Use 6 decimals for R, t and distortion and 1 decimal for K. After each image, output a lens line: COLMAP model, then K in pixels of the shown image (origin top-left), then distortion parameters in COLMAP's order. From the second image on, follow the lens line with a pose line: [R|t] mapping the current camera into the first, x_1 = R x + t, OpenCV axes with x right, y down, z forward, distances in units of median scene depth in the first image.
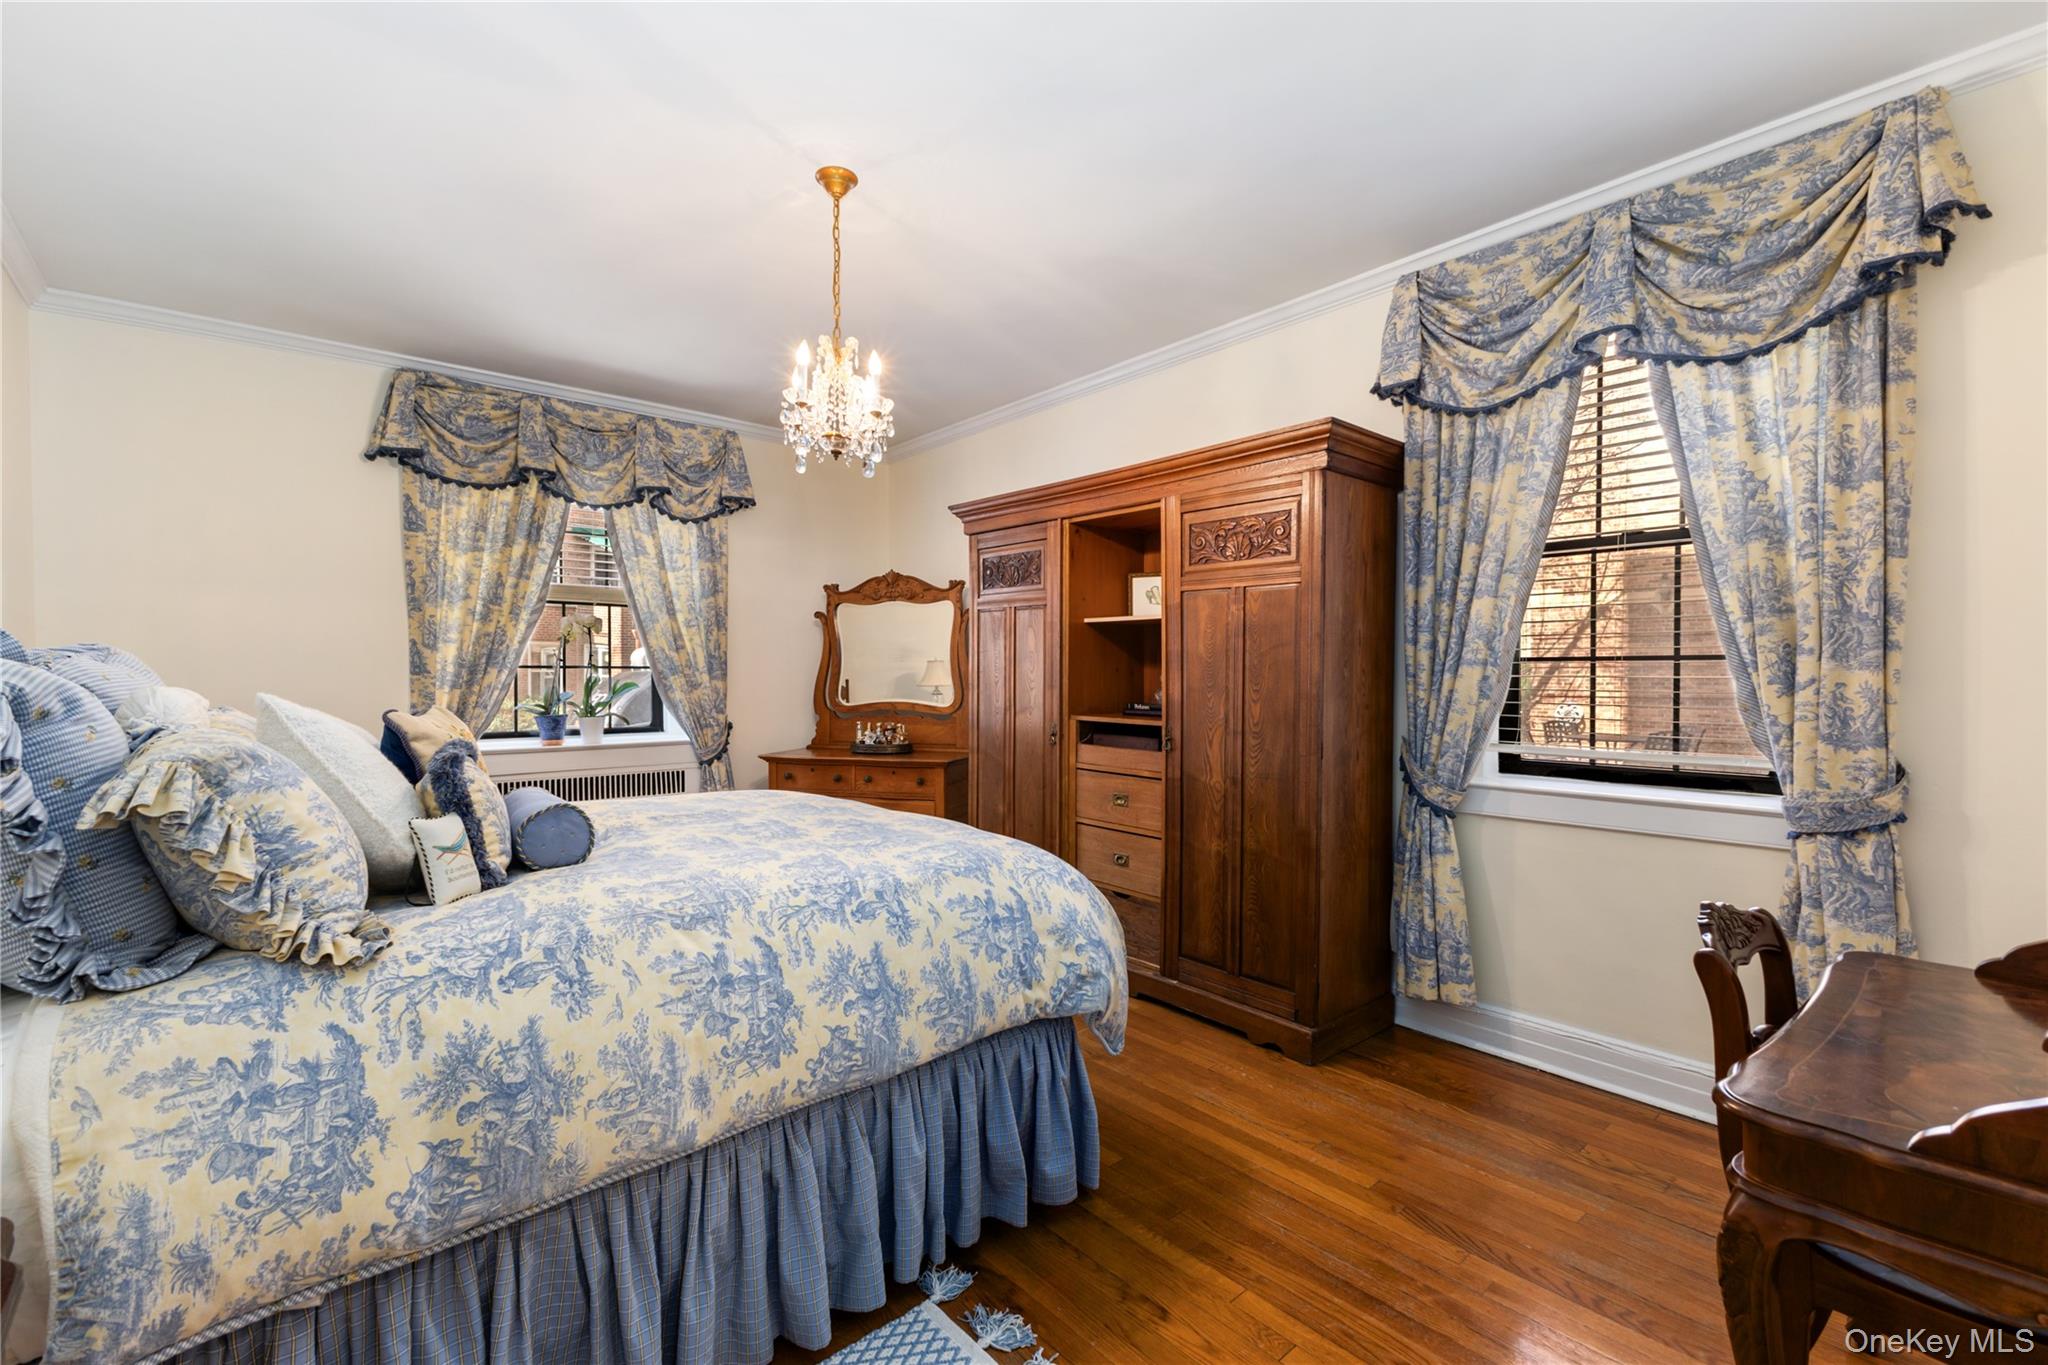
lens RADIAL K [[896.0, 0, 1026.4], [0, 896.0, 684.0], [0, 0, 1]] dist [0.009855, -0.002623]
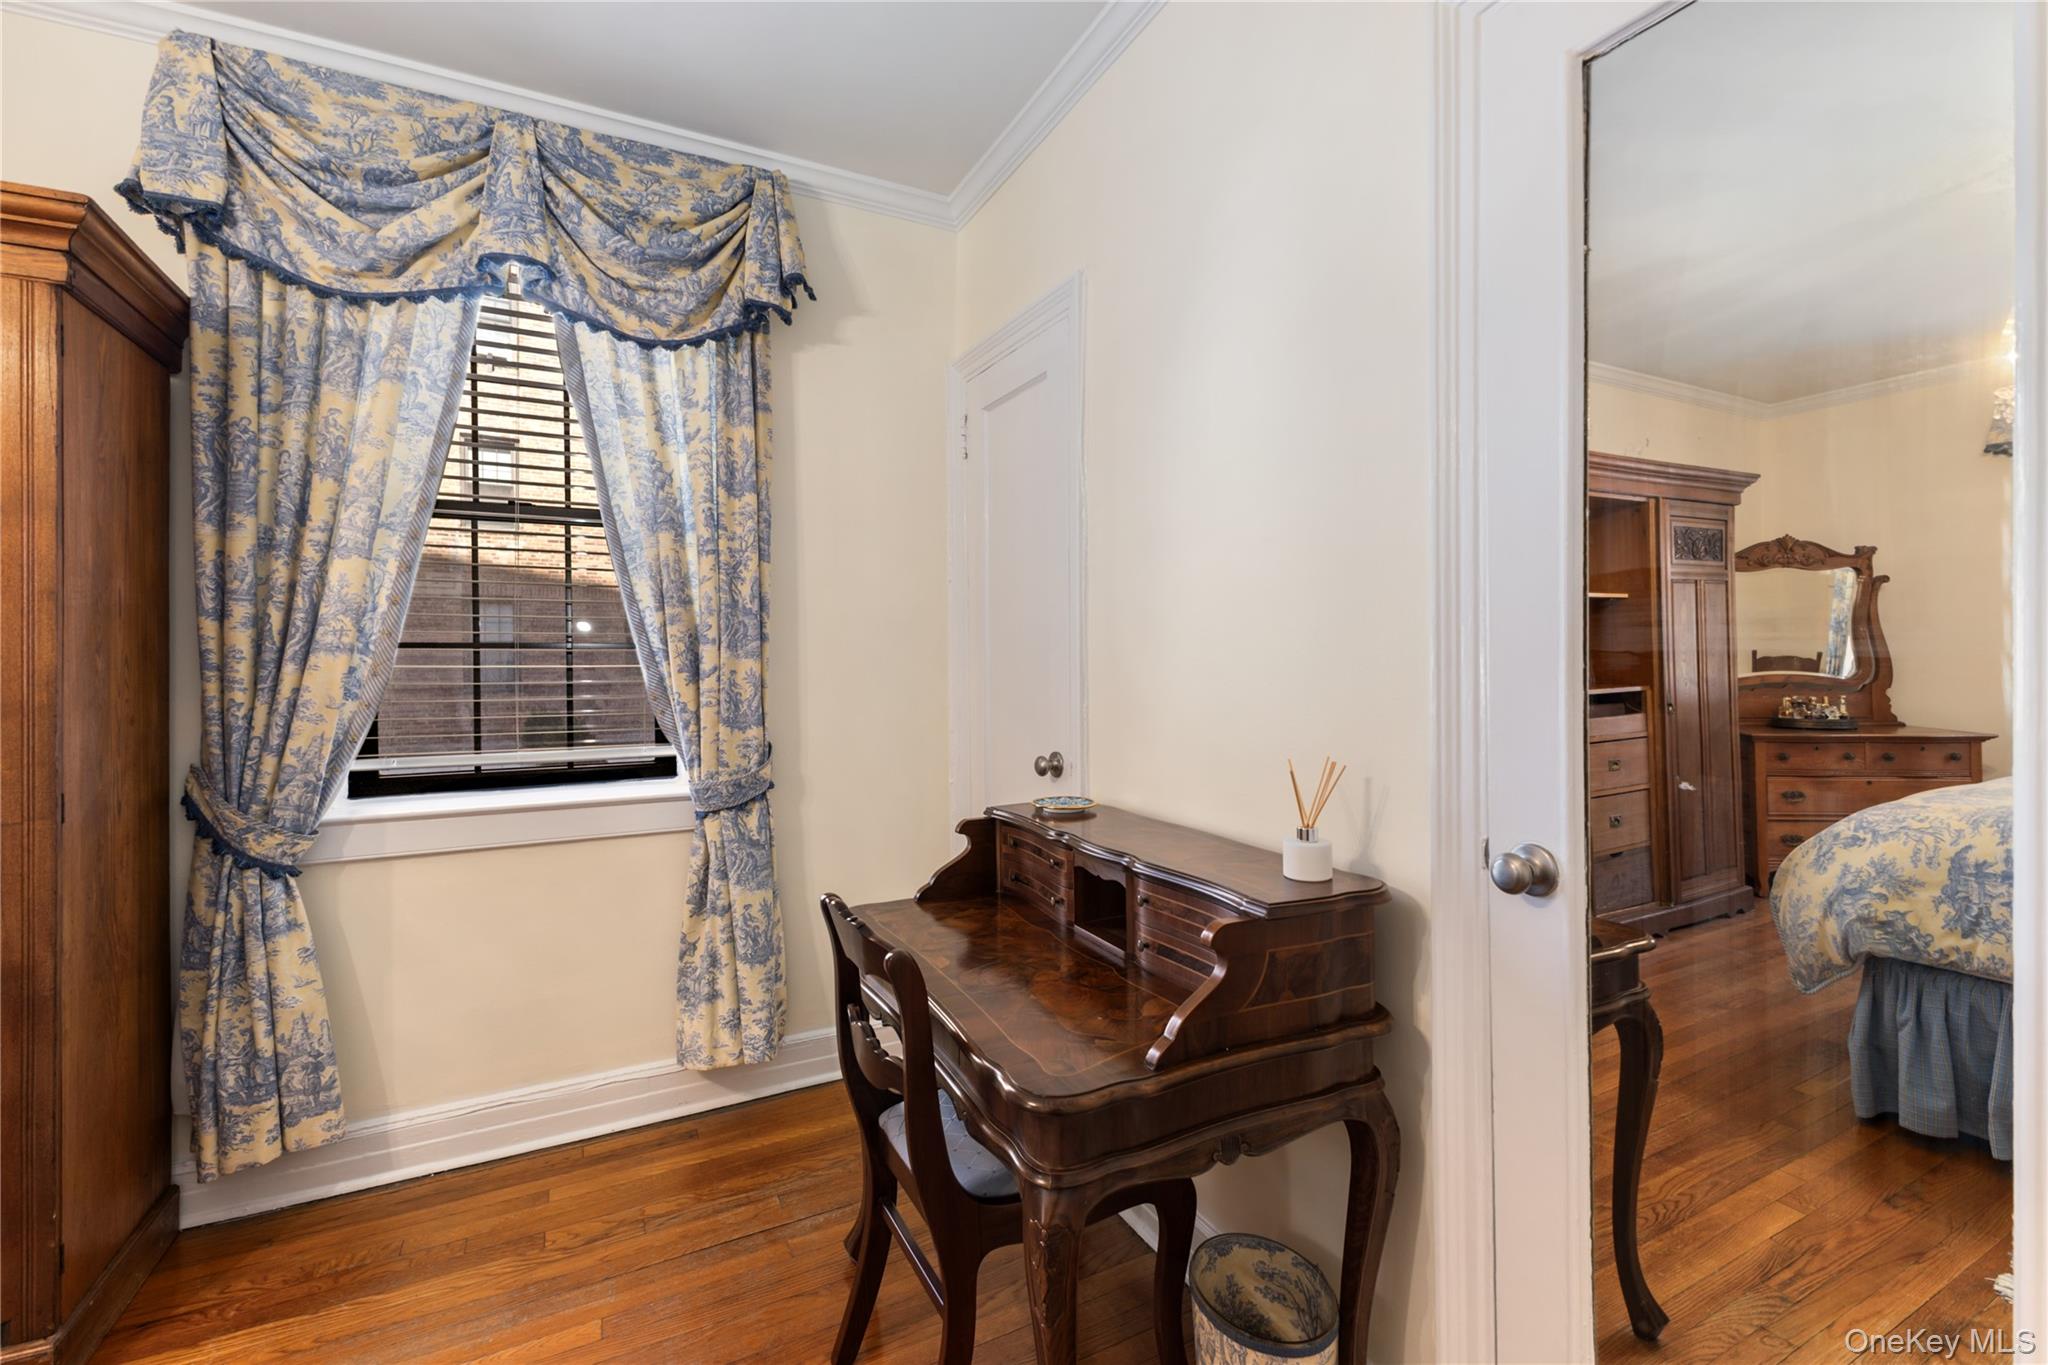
lens RADIAL K [[896.0, 0, 1028.8], [0, 896.0, 663.3], [0, 0, 1]] dist [0.009855, -0.002623]
pose [[0.227470, -0.005597, 0.973769, -0.065758], [0.015525, 0.999877, 0.002121, -0.005059], [-0.973661, 0.014635, 0.227529, 0.307694]]
